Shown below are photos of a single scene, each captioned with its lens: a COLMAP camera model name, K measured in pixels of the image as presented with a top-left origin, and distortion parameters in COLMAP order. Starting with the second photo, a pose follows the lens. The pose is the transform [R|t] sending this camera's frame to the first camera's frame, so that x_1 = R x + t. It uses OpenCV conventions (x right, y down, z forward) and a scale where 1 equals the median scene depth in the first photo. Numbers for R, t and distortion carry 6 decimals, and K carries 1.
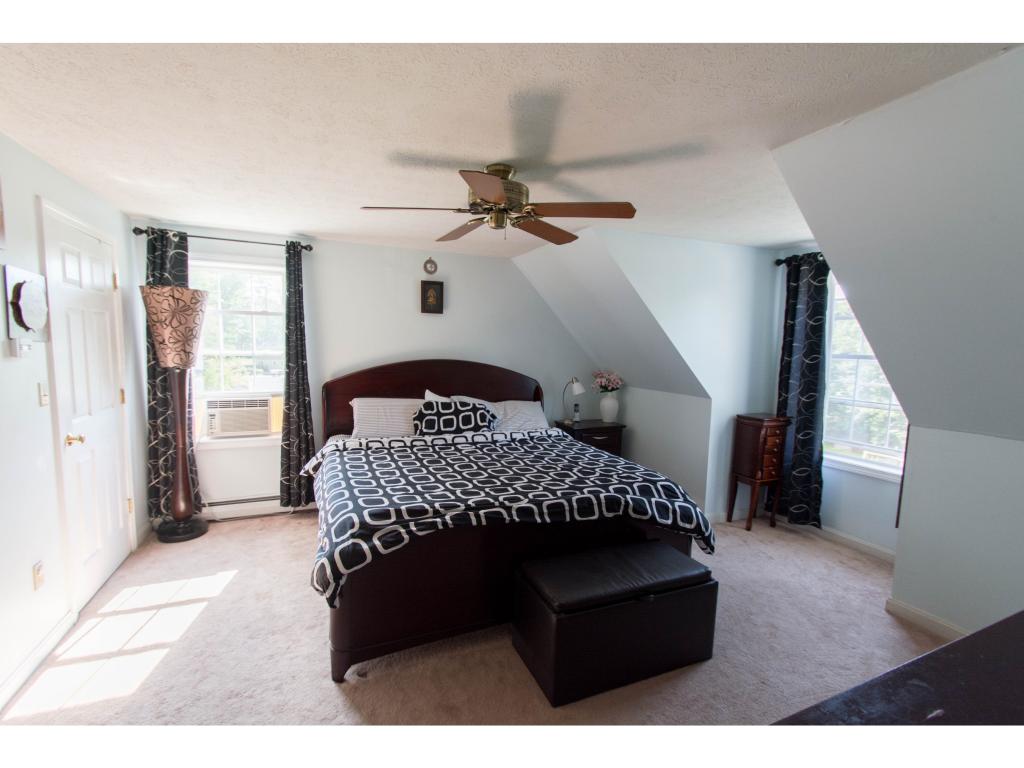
lens RADIAL K [[443.7, 0, 489.1], [0, 443.7, 386.8], [0, 0, 1]] dist [0.000540, 0.000033]
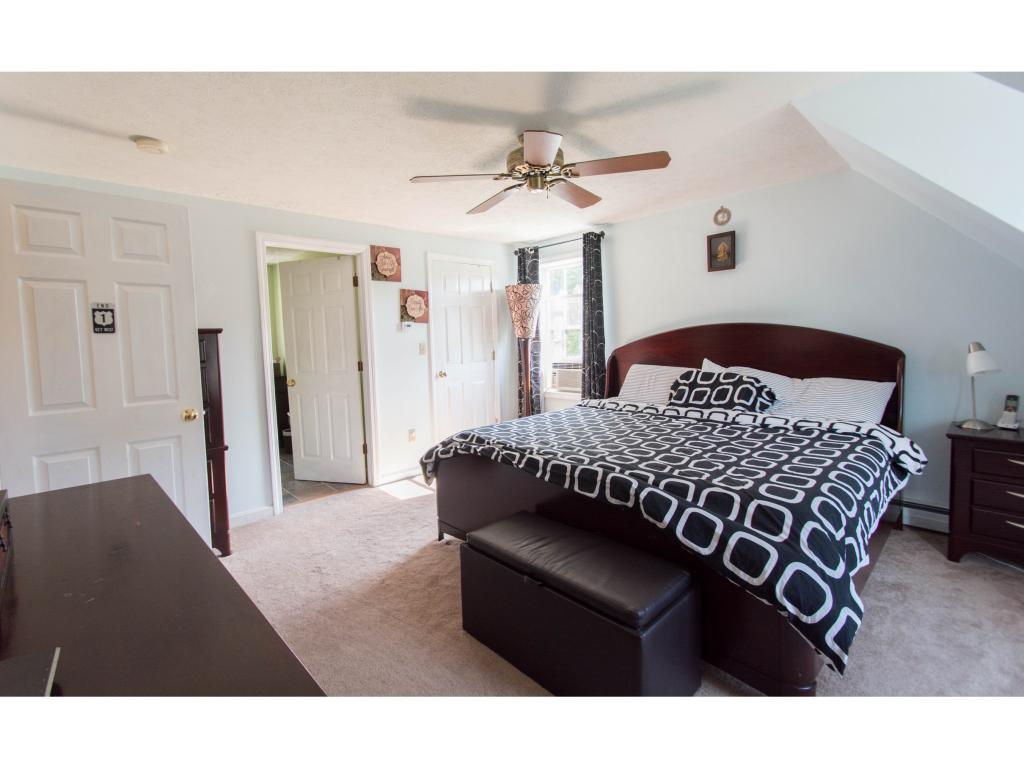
lens RADIAL K [[450.8, 0, 510.5], [0, 450.8, 366.5], [0, 0, 1]] dist [0.000676, -0.000028]
pose [[0.374612, 0.027259, -0.926781, 0.620240], [-0.042017, 0.999040, 0.012401, 0.031645], [0.926229, 0.034295, 0.375398, 0.344888]]
